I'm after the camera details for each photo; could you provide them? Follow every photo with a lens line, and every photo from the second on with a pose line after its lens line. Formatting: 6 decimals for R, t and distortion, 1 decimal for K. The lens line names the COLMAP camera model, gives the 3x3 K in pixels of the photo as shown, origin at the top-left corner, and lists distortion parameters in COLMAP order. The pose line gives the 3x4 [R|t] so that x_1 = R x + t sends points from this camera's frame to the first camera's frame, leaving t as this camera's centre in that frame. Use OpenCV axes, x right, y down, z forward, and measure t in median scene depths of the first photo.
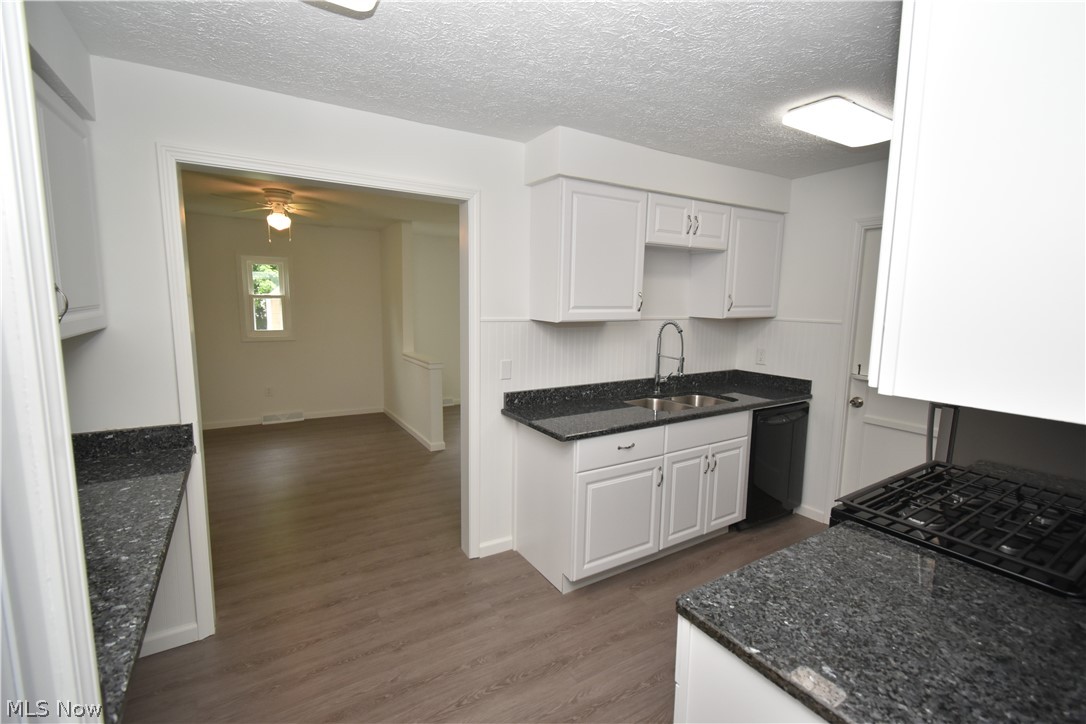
lens RADIAL K [[479.7, 0, 537.8], [0, 479.7, 368.3], [0, 0, 1]] dist [0.010178, -0.004030]
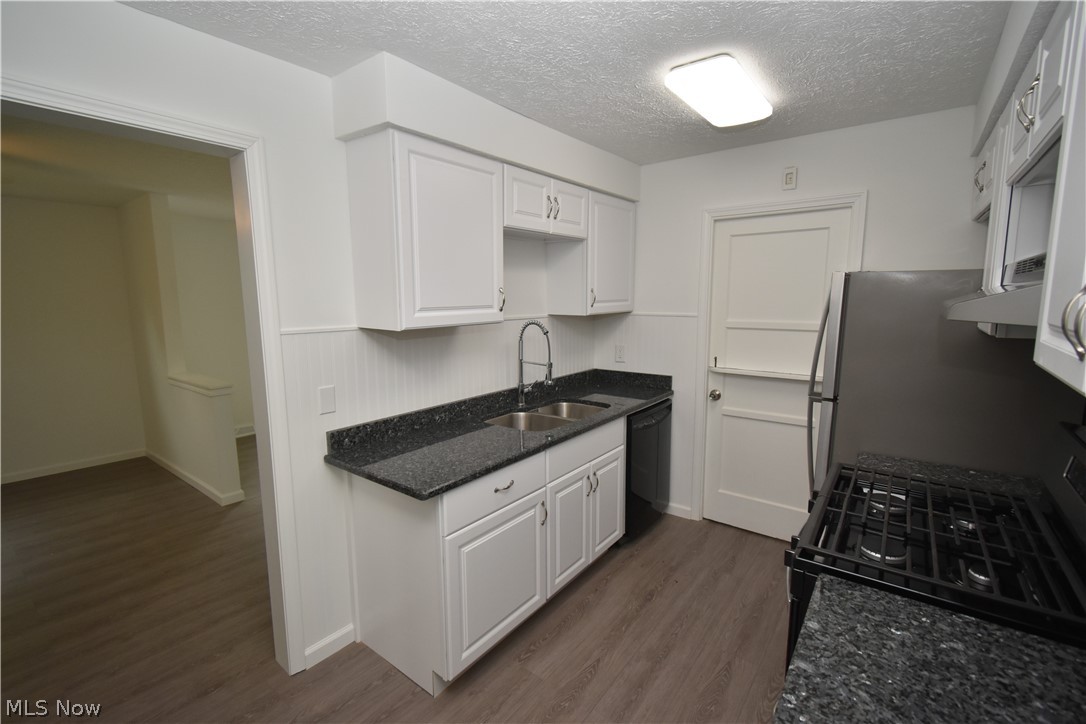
lens RADIAL K [[479.7, 0, 540.6], [0, 479.7, 363.1], [0, 0, 1]] dist [0.010178, -0.004030]
pose [[0.932698, -0.072274, 0.353342, -0.018143], [0.072615, 0.997284, 0.012312, -0.035446], [-0.353273, 0.014175, 0.935413, 0.212849]]
